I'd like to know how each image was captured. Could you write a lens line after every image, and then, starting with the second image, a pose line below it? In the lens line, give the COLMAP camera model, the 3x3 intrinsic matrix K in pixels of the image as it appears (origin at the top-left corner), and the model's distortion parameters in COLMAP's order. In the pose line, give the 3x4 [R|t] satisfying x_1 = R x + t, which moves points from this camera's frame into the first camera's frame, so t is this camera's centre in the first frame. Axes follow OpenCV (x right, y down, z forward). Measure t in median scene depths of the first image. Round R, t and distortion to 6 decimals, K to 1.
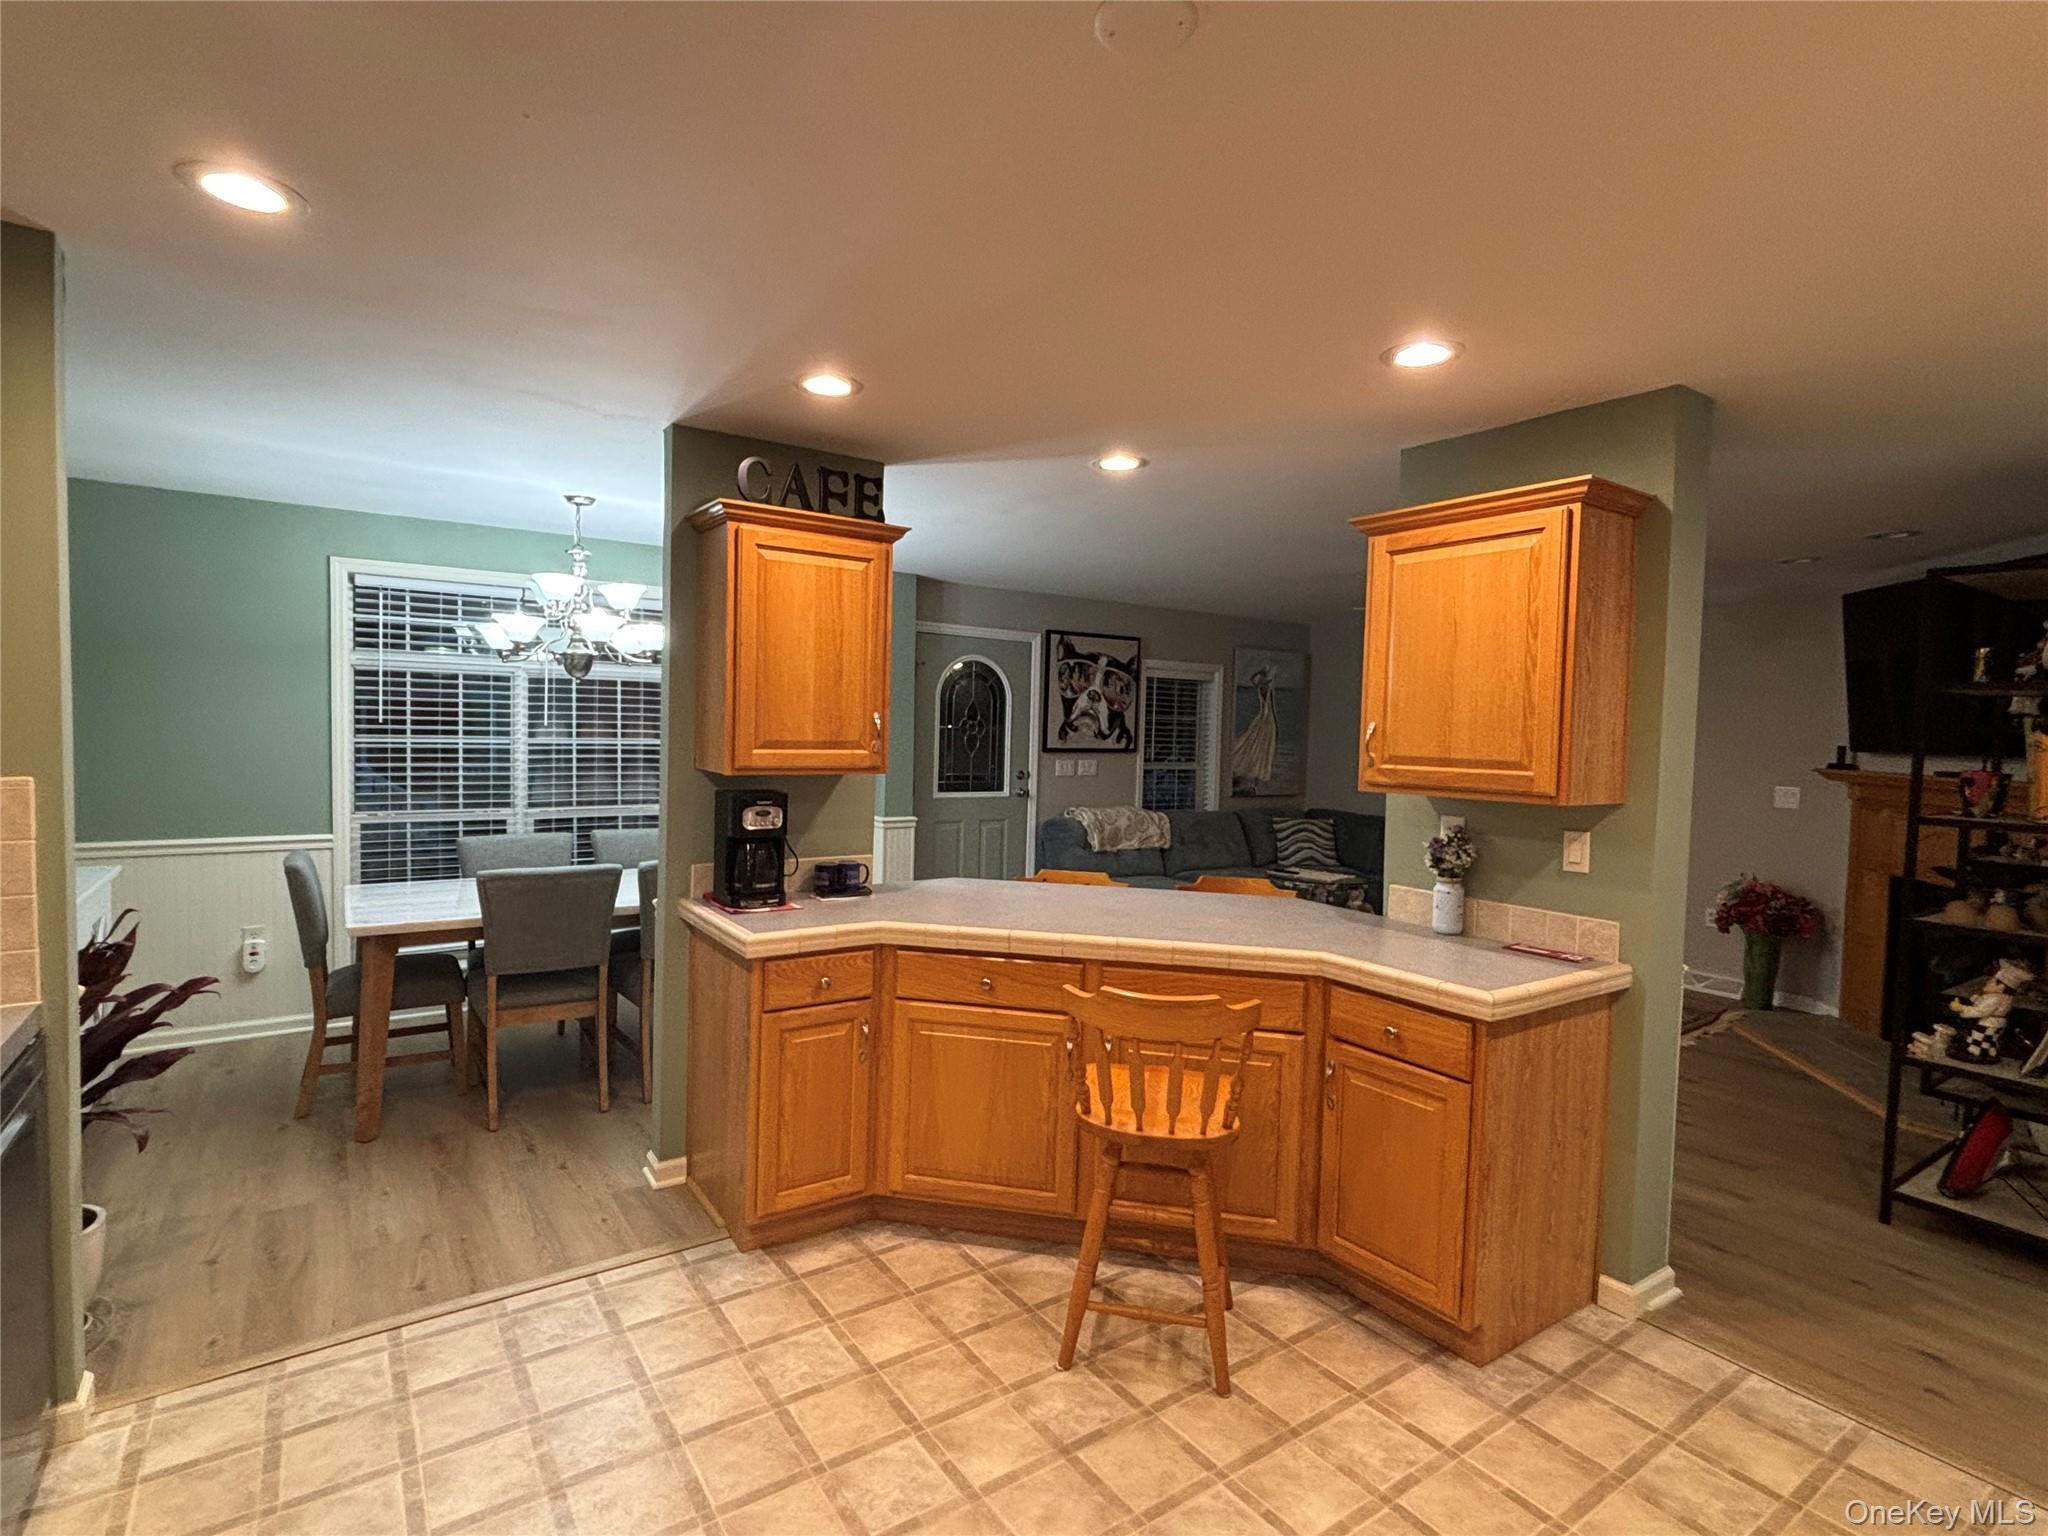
lens RADIAL K [[1015.2, 0, 1014.1], [0, 1015.2, 761.9], [0, 0, 1]] dist [0.005639, -0.009936]
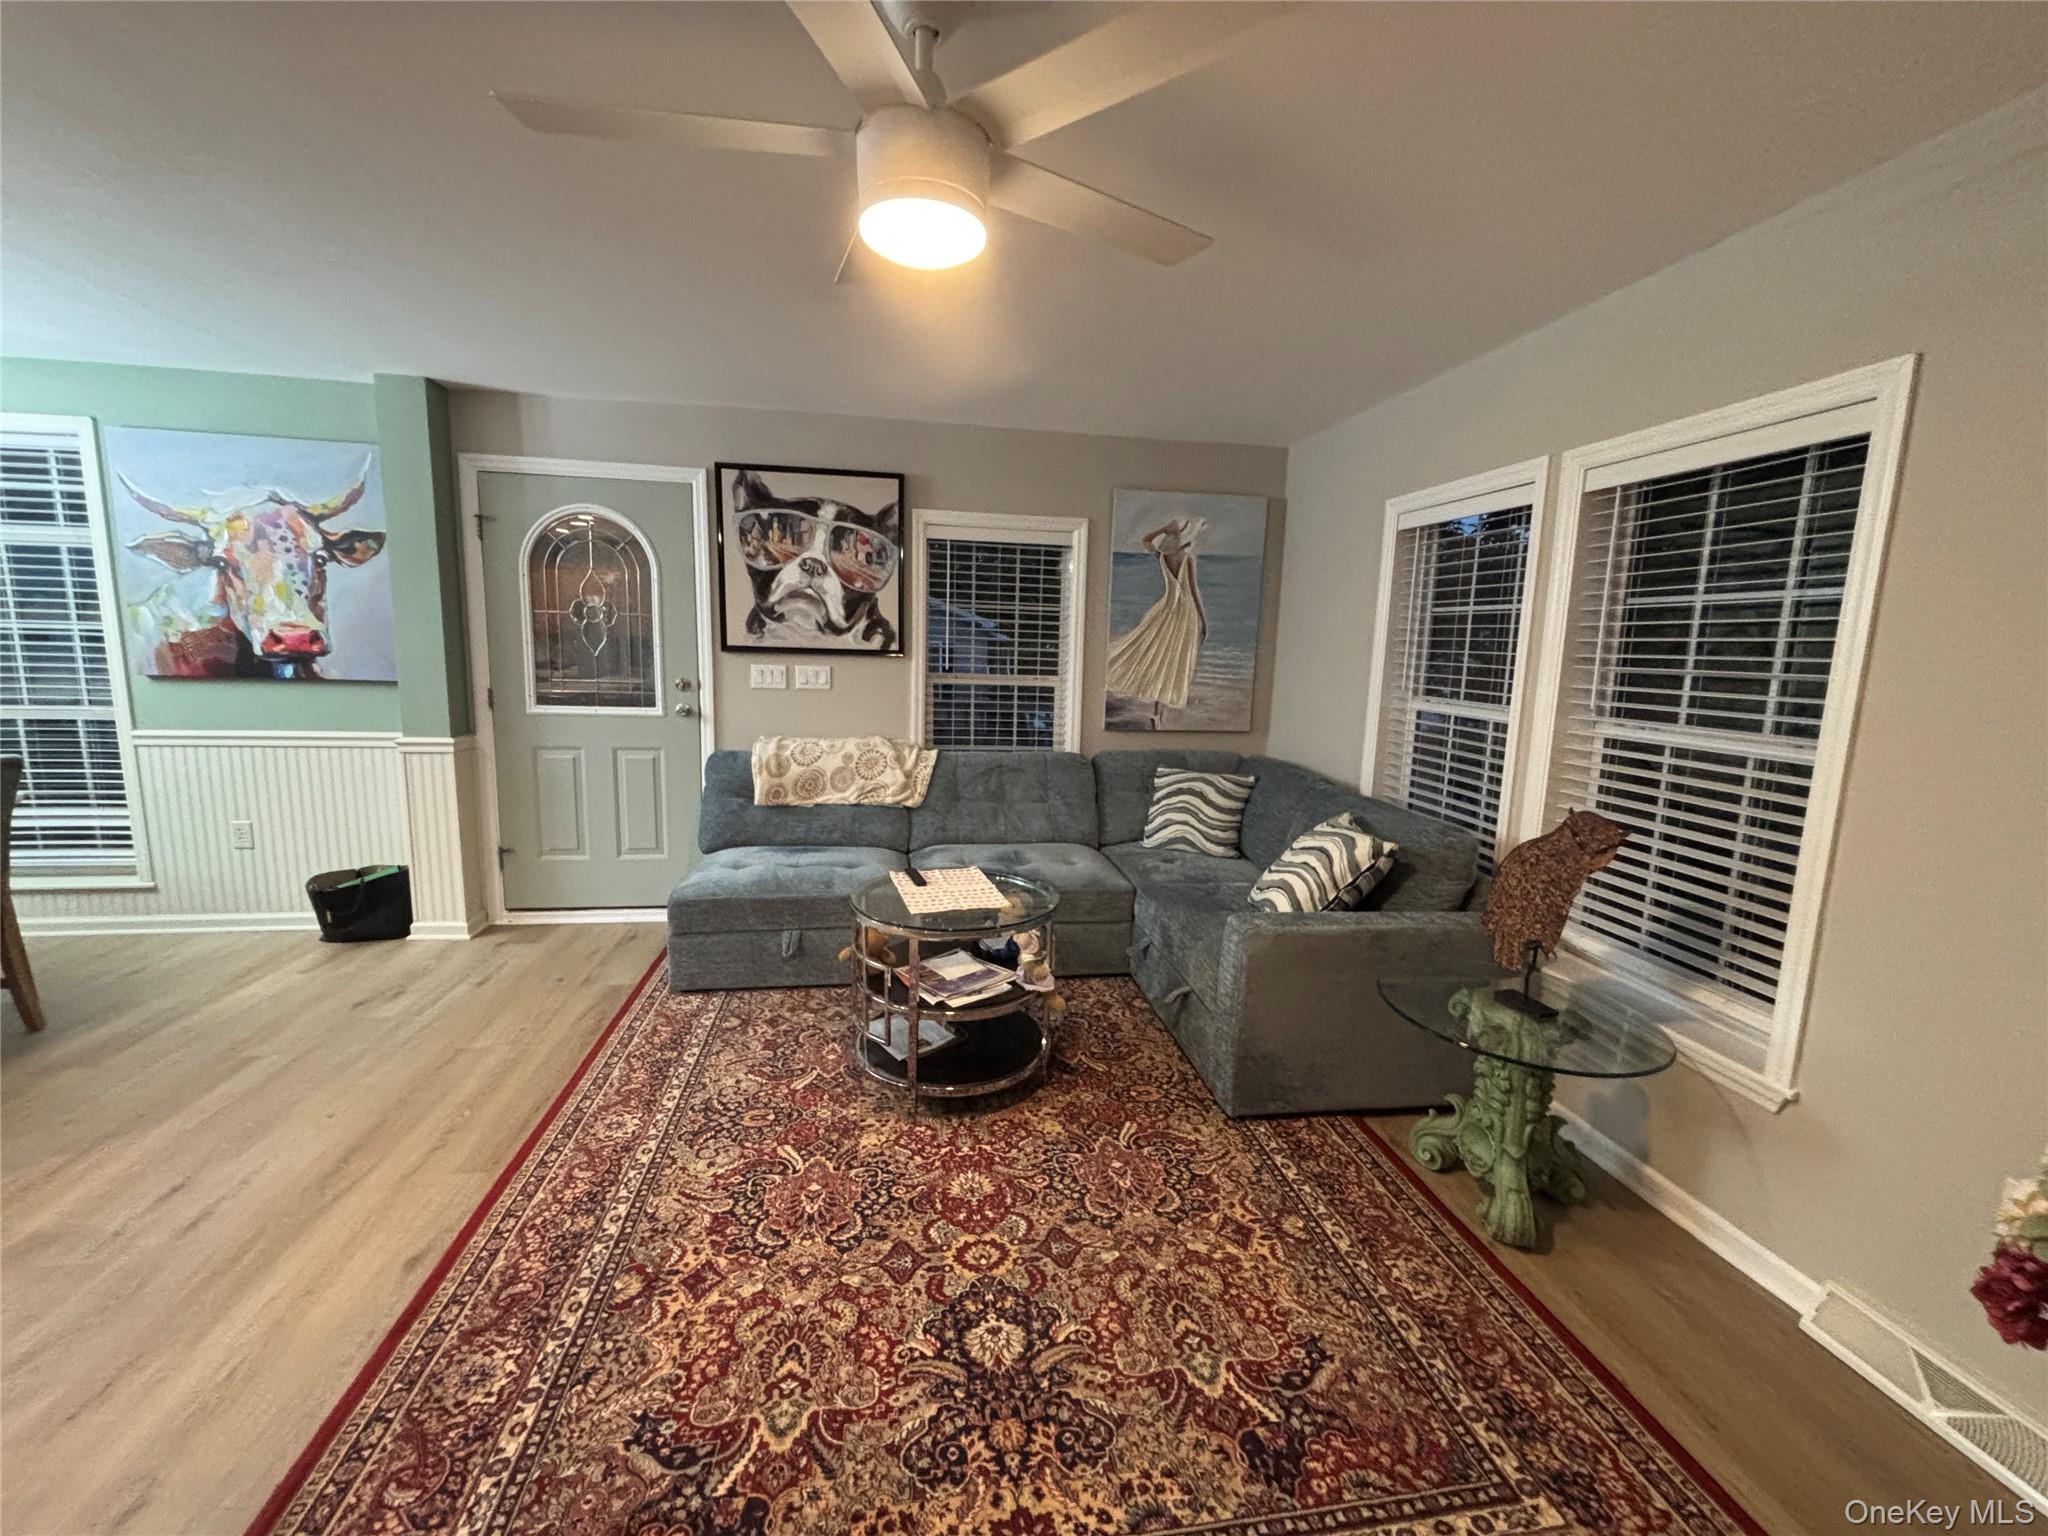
lens RADIAL K [[827.5, 0, 1021.8], [0, 827.5, 769.2], [0, 0, 1]] dist [-0.001080, 0.000758]
pose [[0.903958, 0.065477, -0.422578, 0.452698], [-0.021832, 0.993986, 0.107313, 0.004653], [0.427063, -0.087780, 0.899951, 0.588705]]
